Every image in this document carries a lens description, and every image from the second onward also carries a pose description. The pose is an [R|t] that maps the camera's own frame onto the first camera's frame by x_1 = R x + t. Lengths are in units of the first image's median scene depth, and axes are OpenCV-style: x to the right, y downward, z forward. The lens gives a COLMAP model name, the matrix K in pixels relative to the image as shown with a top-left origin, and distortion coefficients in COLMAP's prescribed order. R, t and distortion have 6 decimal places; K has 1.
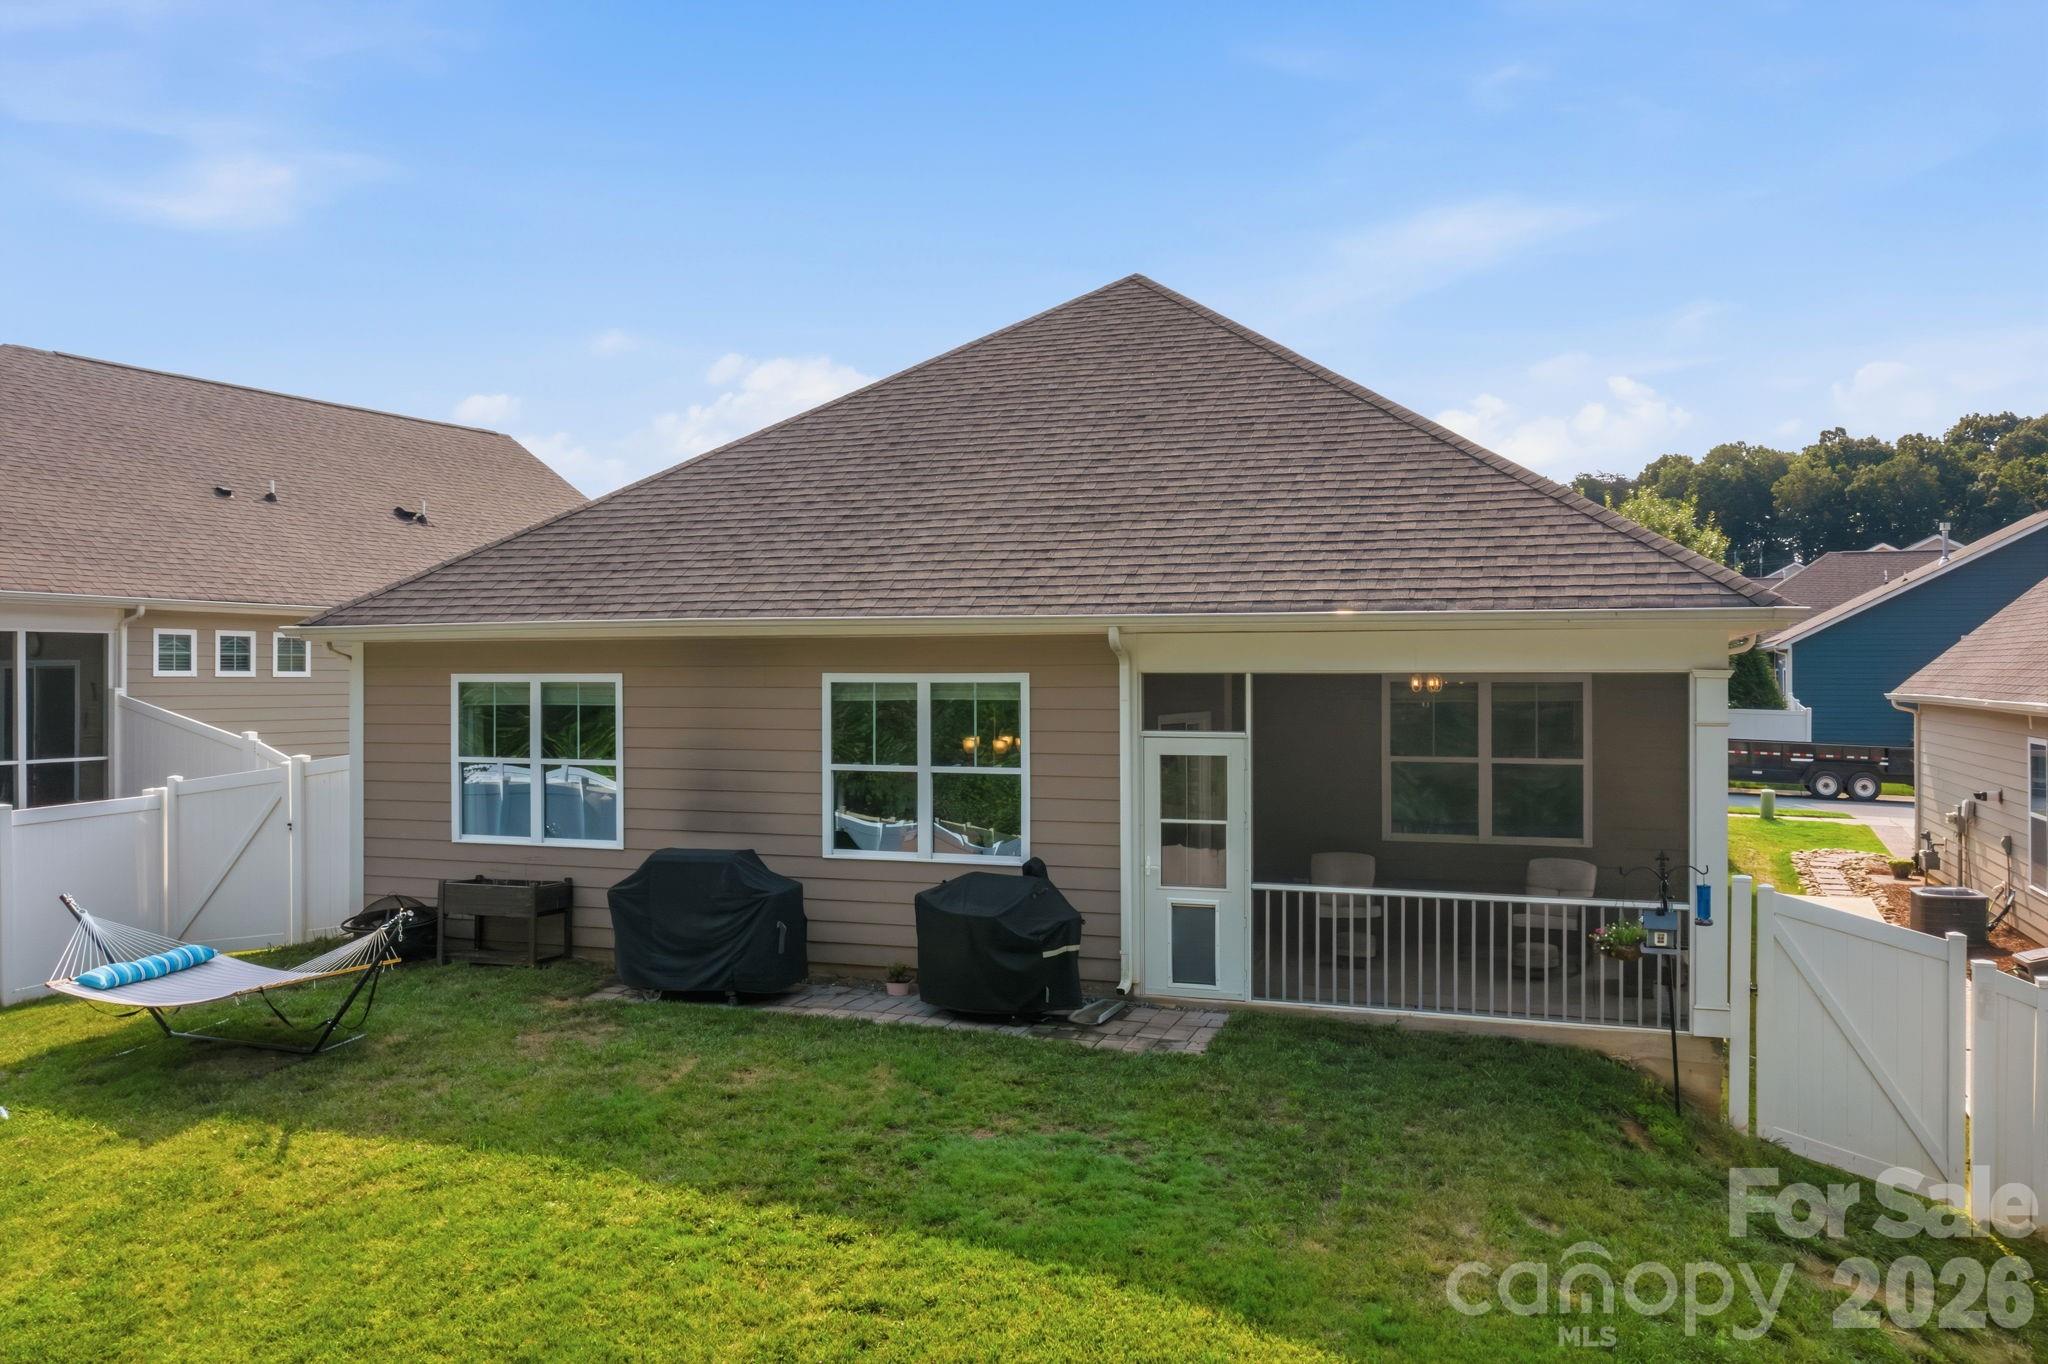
lens RADIAL K [[1631.2, 0, 1023.5], [0, 1631.2, 672.2], [0, 0, 1]] dist [-0.016432, 0.007318]
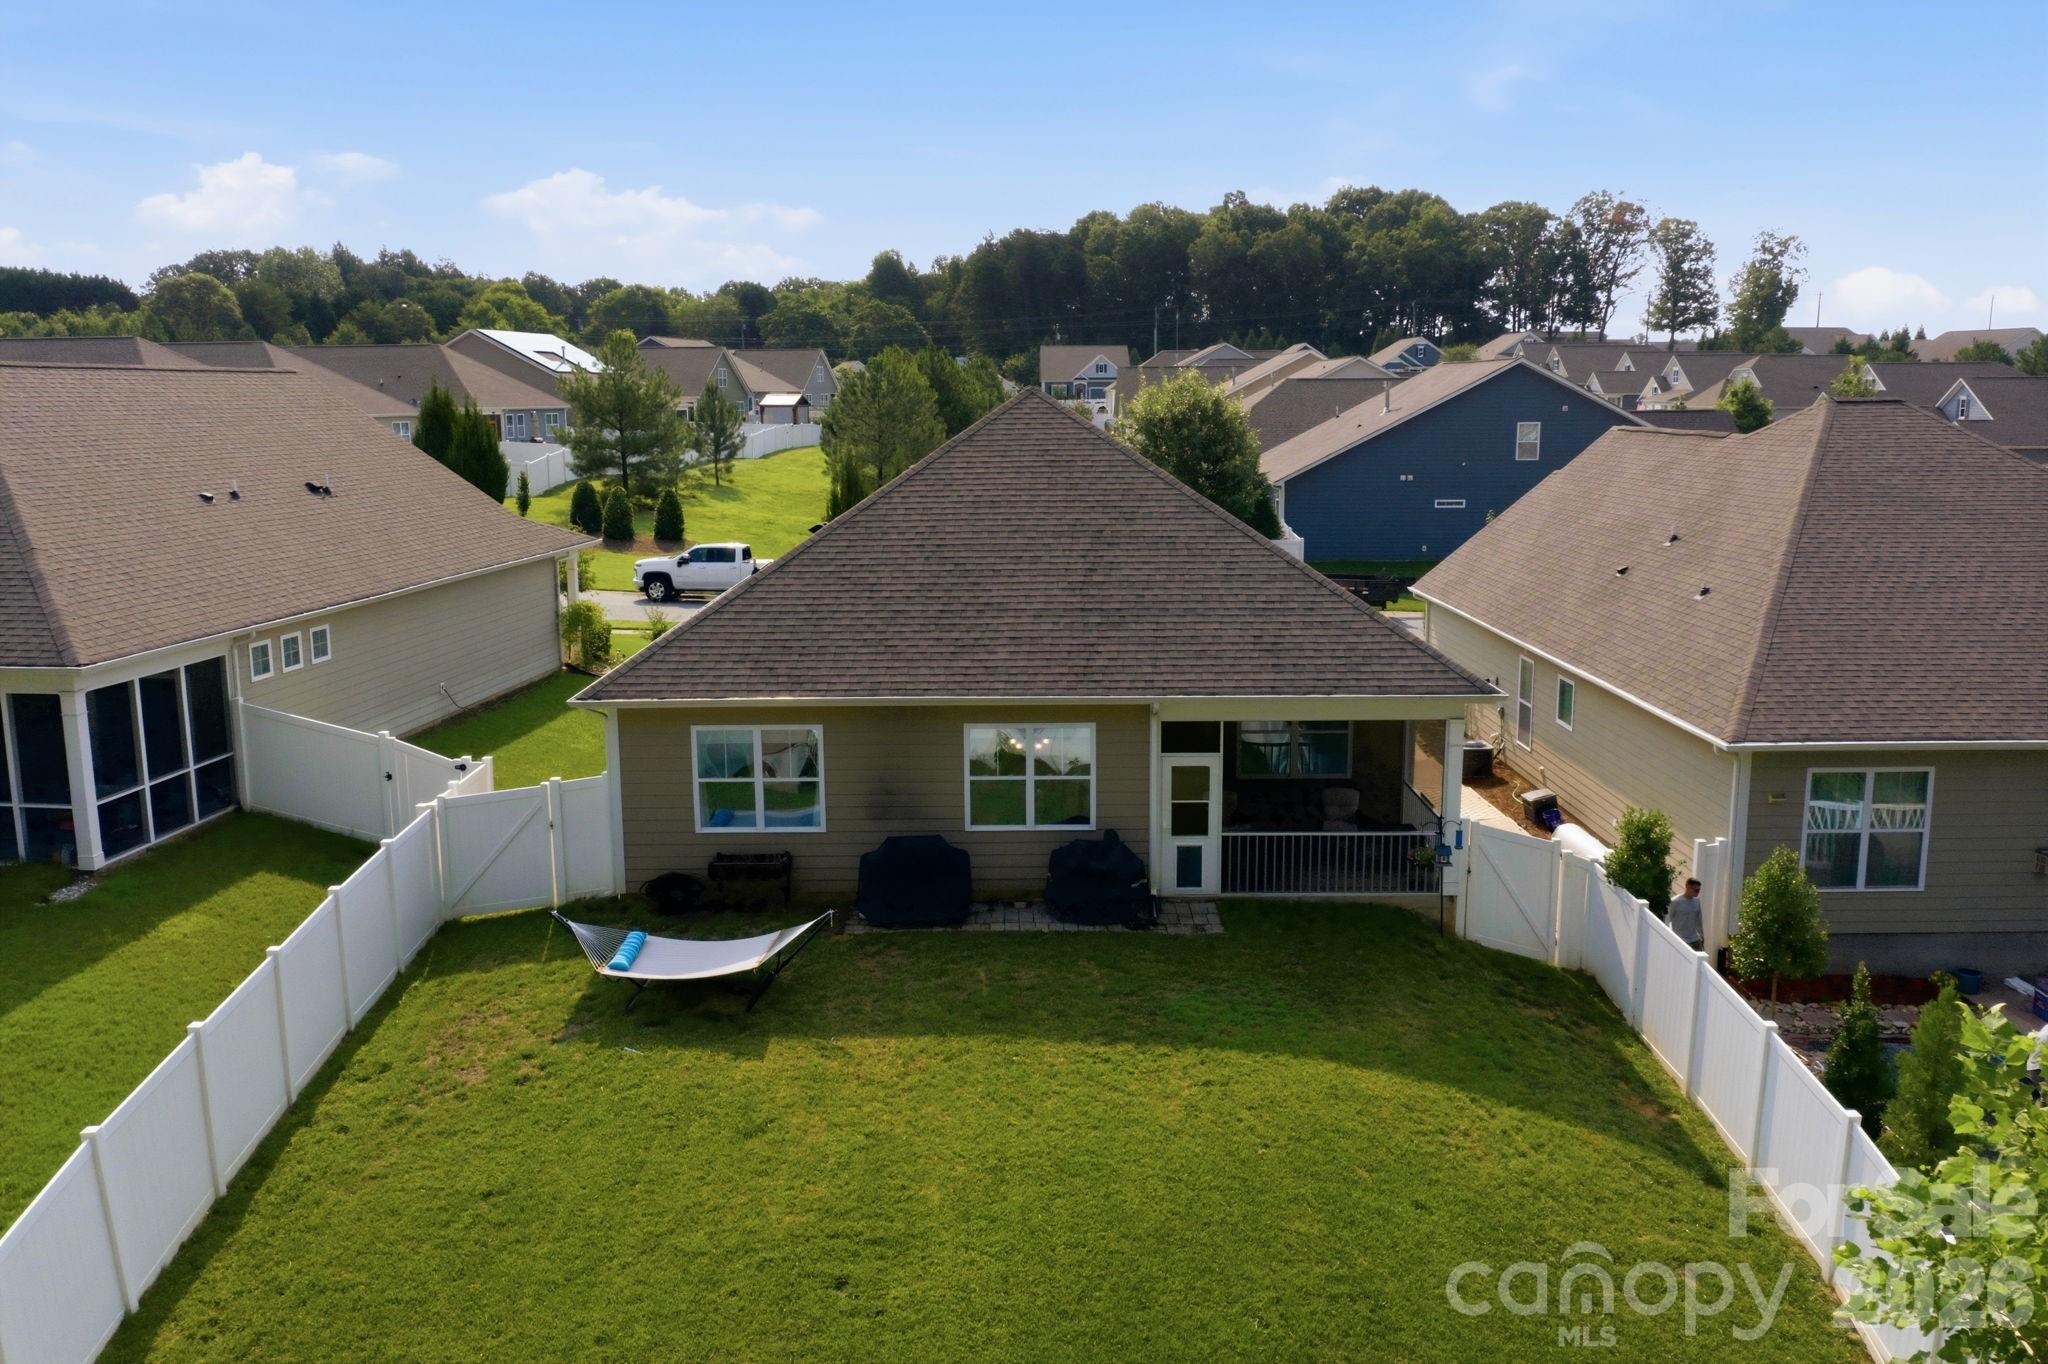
lens RADIAL K [[1631.2, 0, 1025.2], [0, 1631.2, 677.1], [0, 0, 1]] dist [-0.016432, 0.007318]
pose [[0.938165, -0.064531, 0.340120, -0.642484], [0.004286, 0.984563, 0.174978, -0.345192], [-0.346161, -0.162700, 0.923959, -0.564834]]
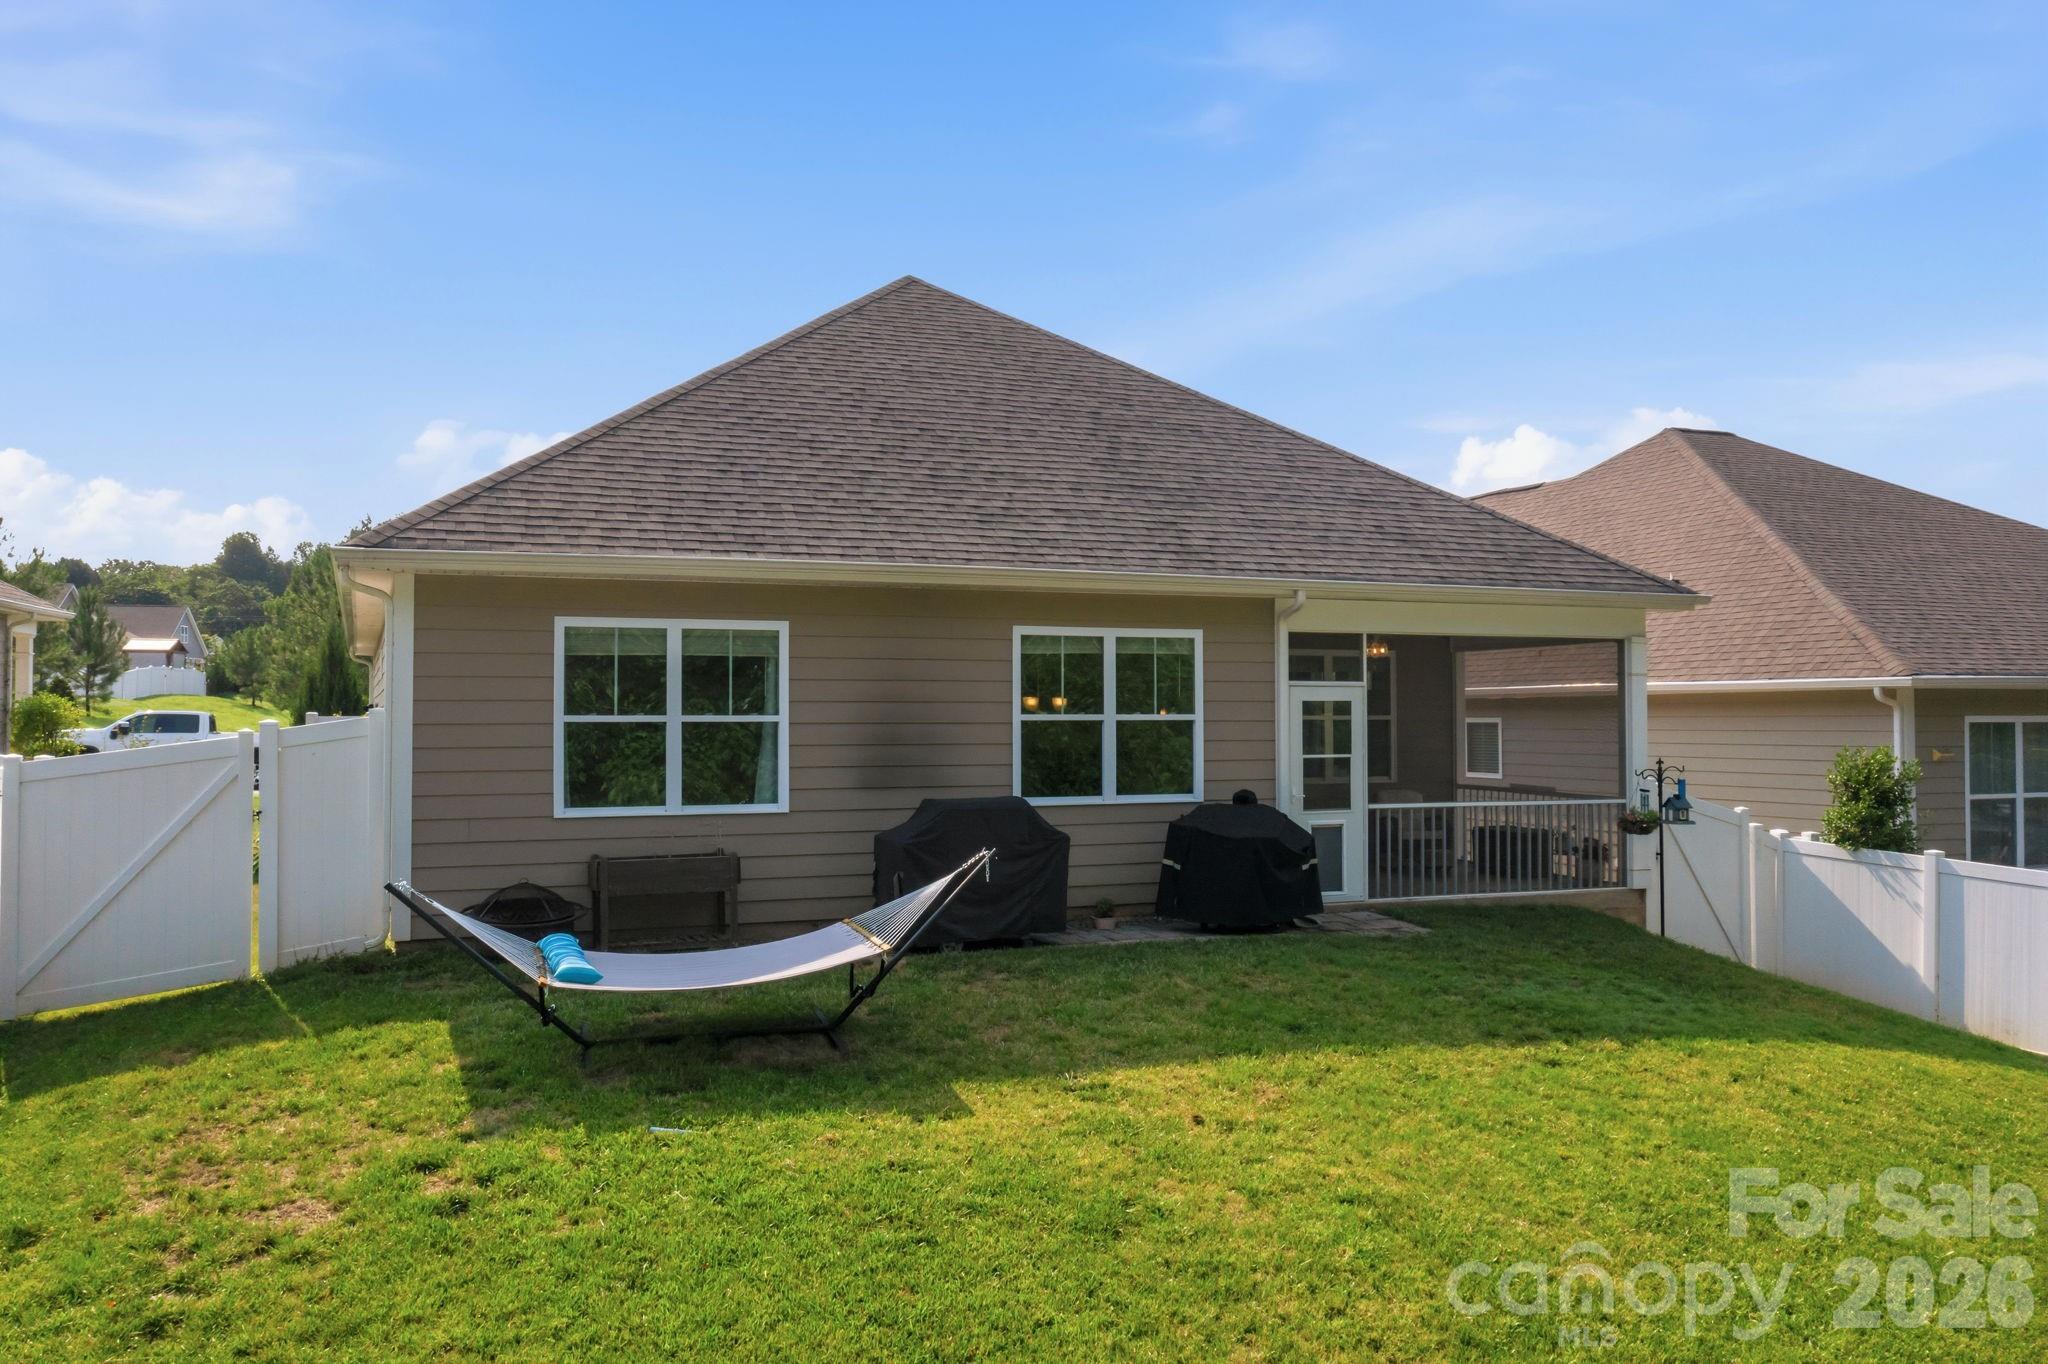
lens RADIAL K [[1631.2, 0, 1021.3], [0, 1631.2, 691.0], [0, 0, 1]] dist [-0.016432, 0.007318]
pose [[0.738244, 0.010685, 0.674449, -0.825841], [0.001408, 0.999848, -0.017381, 0.060474], [-0.674533, 0.013781, 0.738116, 0.249717]]
